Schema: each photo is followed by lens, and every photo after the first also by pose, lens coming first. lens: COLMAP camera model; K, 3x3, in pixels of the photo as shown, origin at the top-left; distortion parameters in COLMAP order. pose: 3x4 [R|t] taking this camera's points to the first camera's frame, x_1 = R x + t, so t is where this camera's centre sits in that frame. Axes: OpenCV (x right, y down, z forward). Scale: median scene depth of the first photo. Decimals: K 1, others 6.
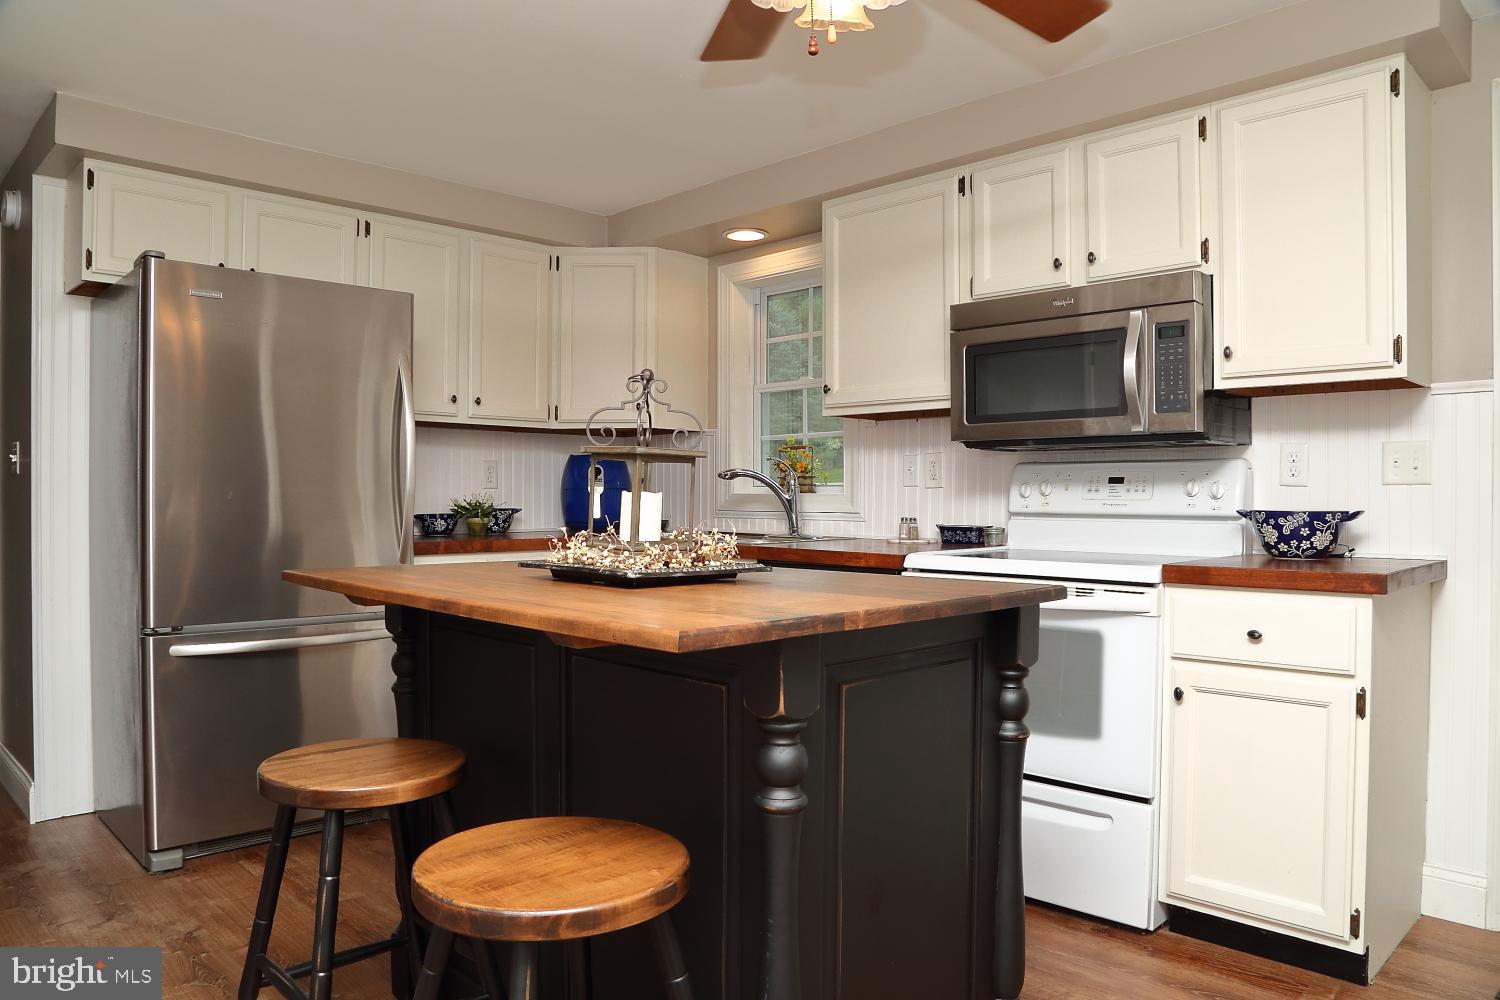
lens RADIAL K [[1055.3, 0, 742.3], [0, 1055.3, 498.1], [0, 0, 1]] dist [-0.077894, 0.027809]
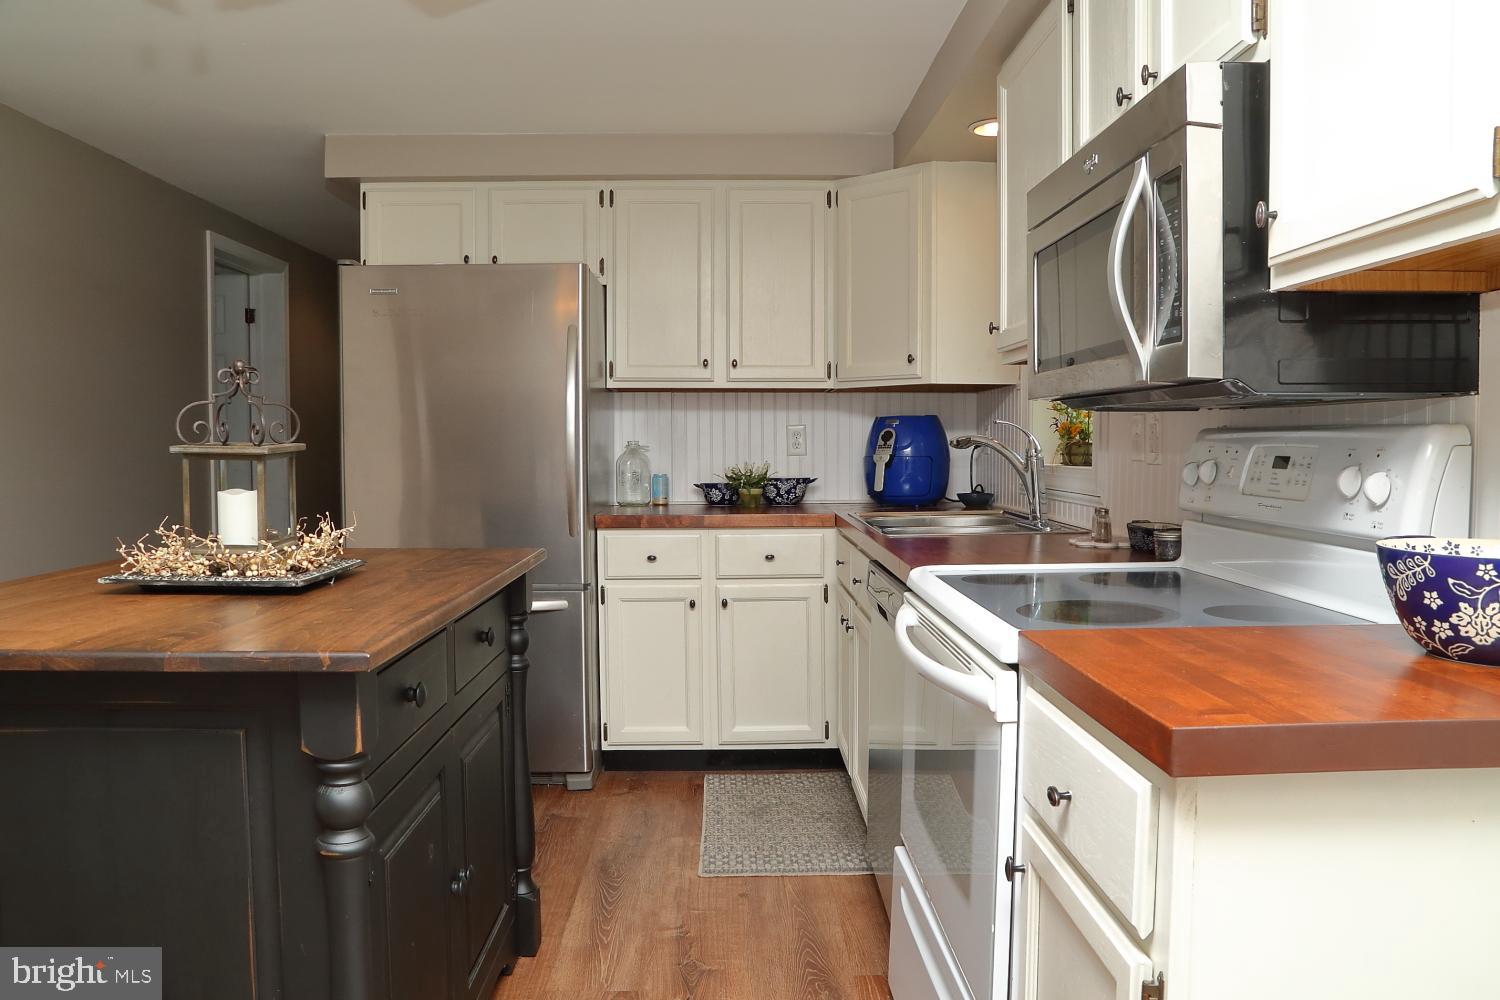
lens RADIAL K [[1055.3, 0, 737.7], [0, 1055.3, 497.9], [0, 0, 1]] dist [-0.077894, 0.027809]
pose [[0.729741, 0.031041, -0.683019, 0.395015], [0.004337, 0.998739, 0.050022, -0.020164], [0.683710, -0.039465, 0.728686, 0.316886]]
